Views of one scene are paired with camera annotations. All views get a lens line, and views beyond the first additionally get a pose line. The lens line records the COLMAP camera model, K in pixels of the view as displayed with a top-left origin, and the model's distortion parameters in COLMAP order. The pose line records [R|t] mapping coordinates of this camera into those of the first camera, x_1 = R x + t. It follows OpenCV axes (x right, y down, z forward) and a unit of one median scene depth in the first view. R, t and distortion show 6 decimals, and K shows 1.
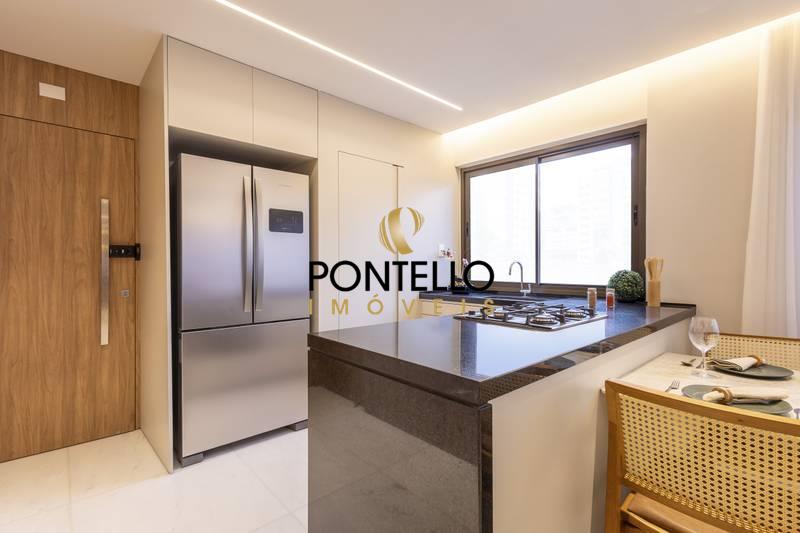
lens RADIAL K [[371.2, 0, 402.5], [0, 371.2, 267.7], [0, 0, 1]] dist [0.005070, -0.002865]
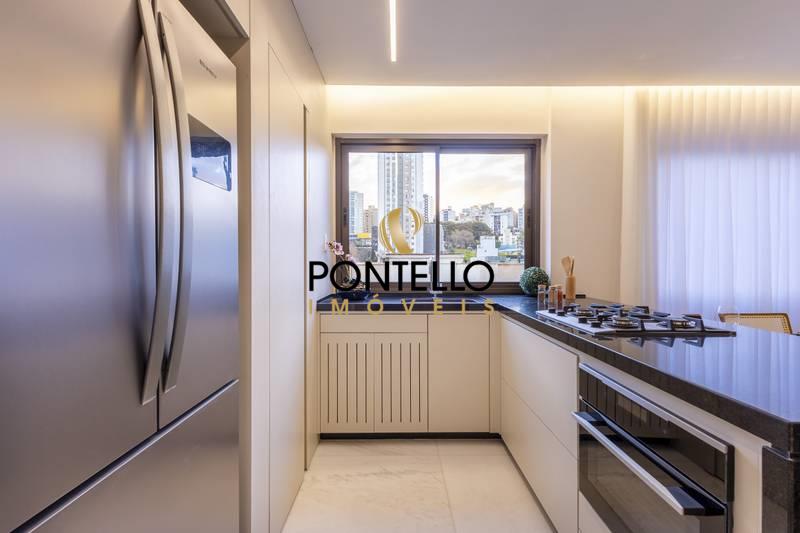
lens RADIAL K [[371.2, 0, 401.2], [0, 371.2, 264.8], [0, 0, 1]] dist [0.005070, -0.002865]
pose [[0.665920, -0.007382, 0.745987, -0.406443], [0.004053, 0.999972, 0.006278, -0.007840], [-0.746012, -0.001157, 0.665931, 0.471838]]
